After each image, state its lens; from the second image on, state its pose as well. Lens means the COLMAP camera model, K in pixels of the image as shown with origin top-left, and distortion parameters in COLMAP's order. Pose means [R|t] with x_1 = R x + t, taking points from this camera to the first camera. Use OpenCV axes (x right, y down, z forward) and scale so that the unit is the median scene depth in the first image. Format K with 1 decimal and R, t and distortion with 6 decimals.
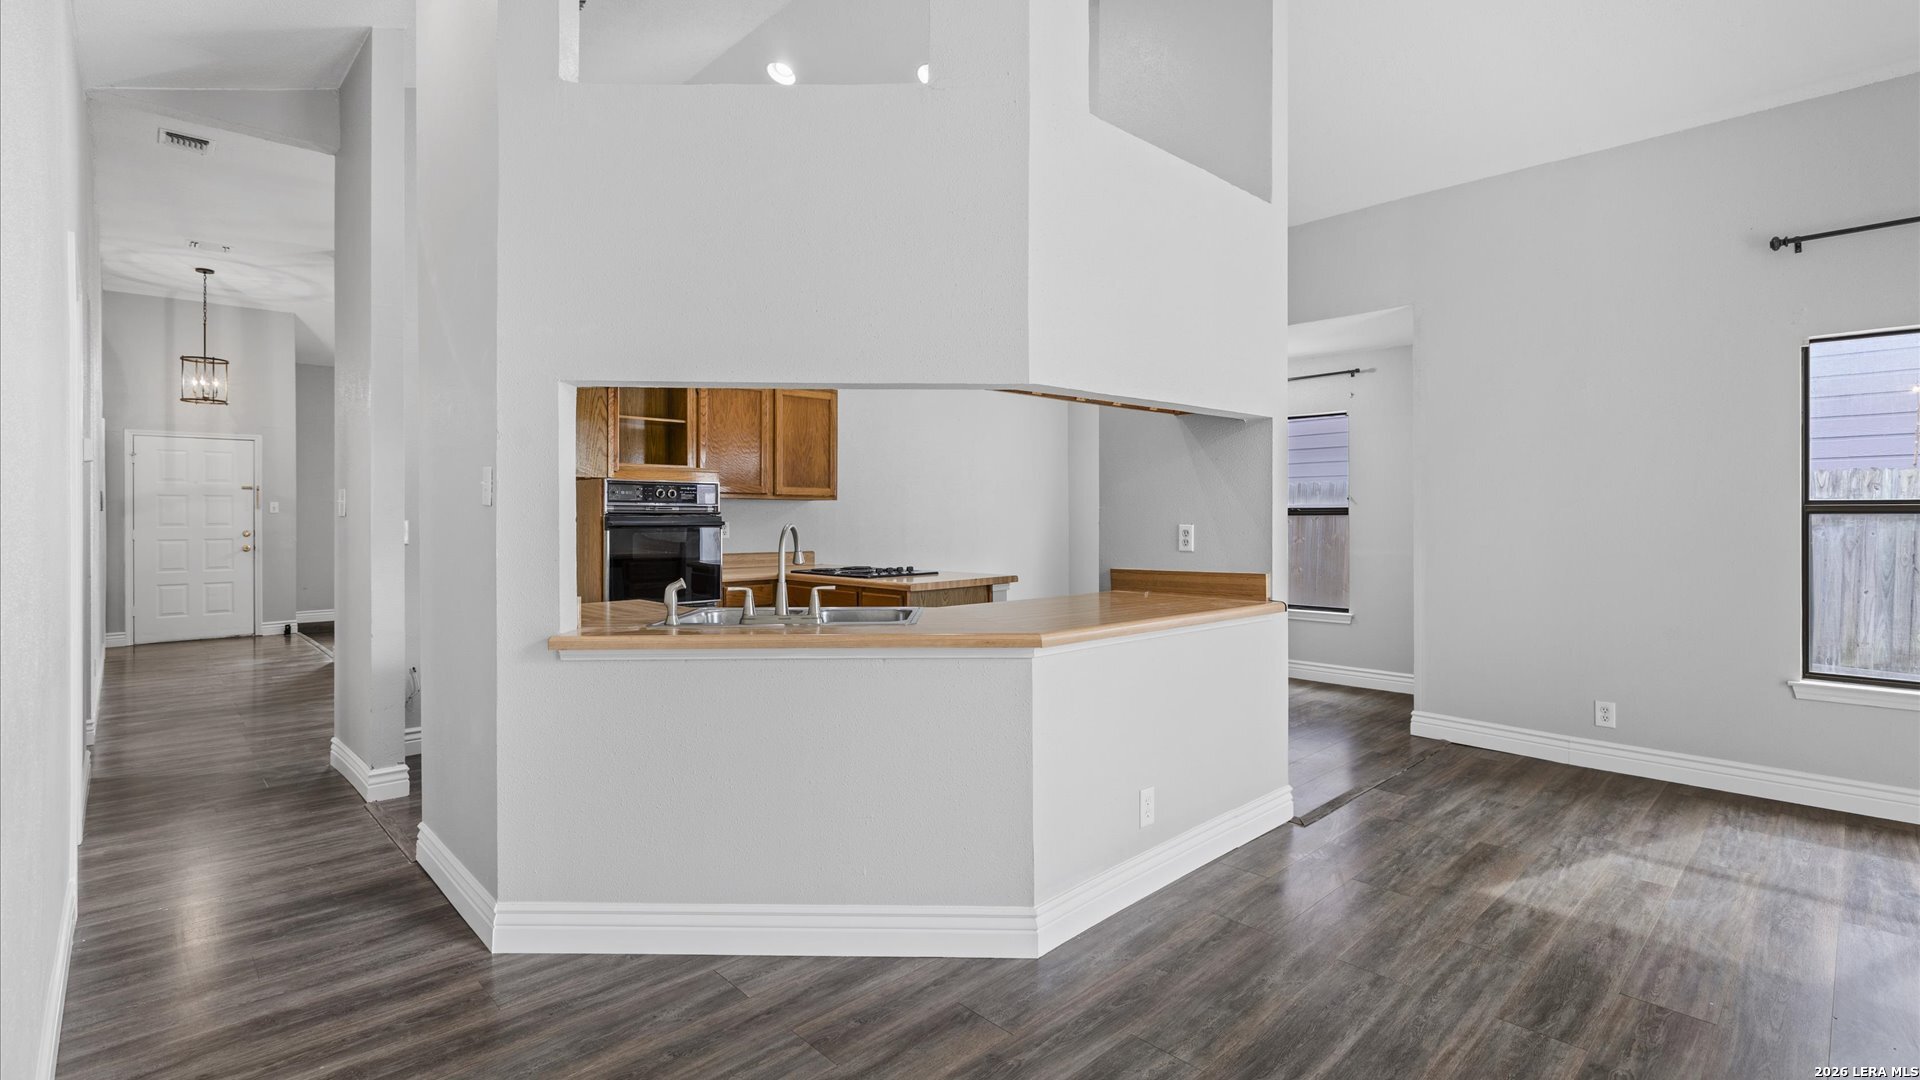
lens RADIAL K [[876.3, 0, 946.6], [0, 876.3, 522.5], [0, 0, 1]] dist [-0.002091, 0.002301]
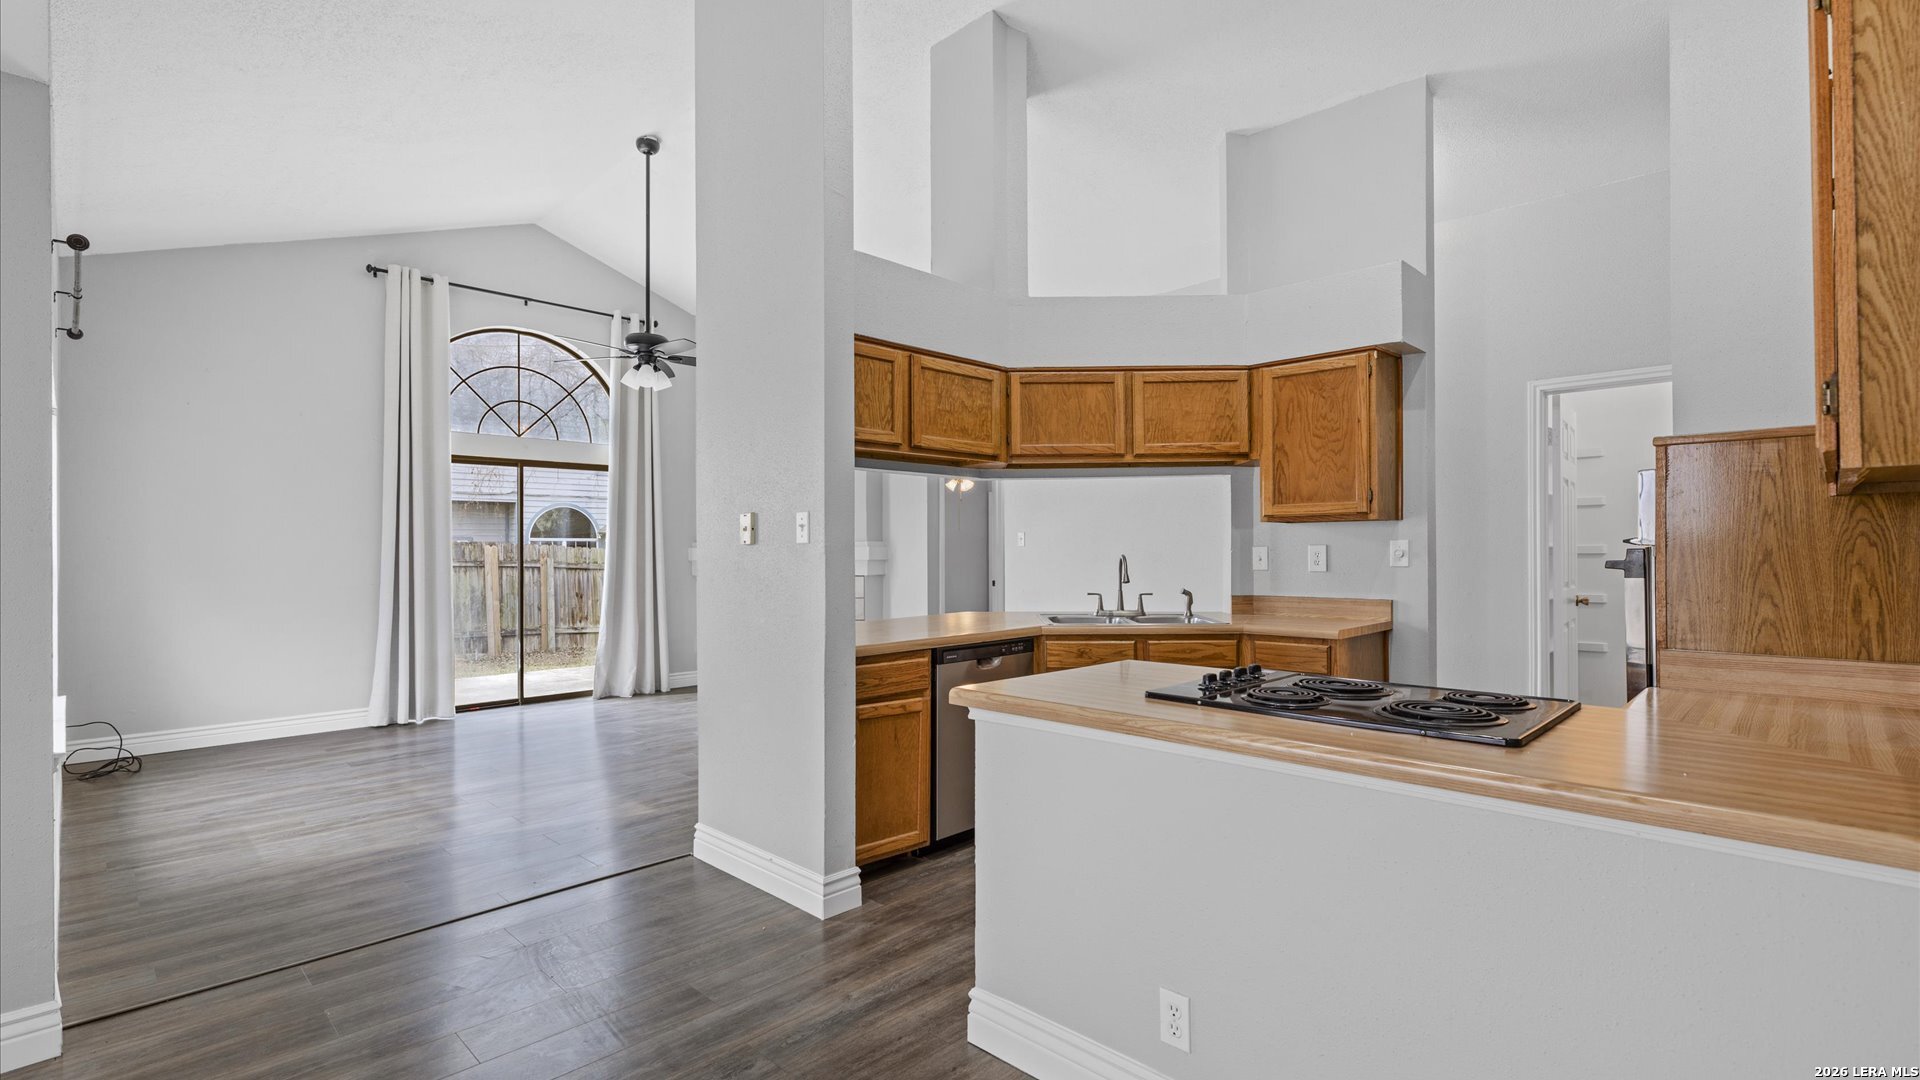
lens RADIAL K [[876.3, 0, 959.0], [0, 876.3, 544.0], [0, 0, 1]] dist [-0.002091, 0.002301]
pose [[-0.999180, 0.007860, -0.039729, 0.184658], [0.007790, 0.999968, 0.001912, -0.017141], [0.039743, 0.001601, -0.999209, 2.660628]]
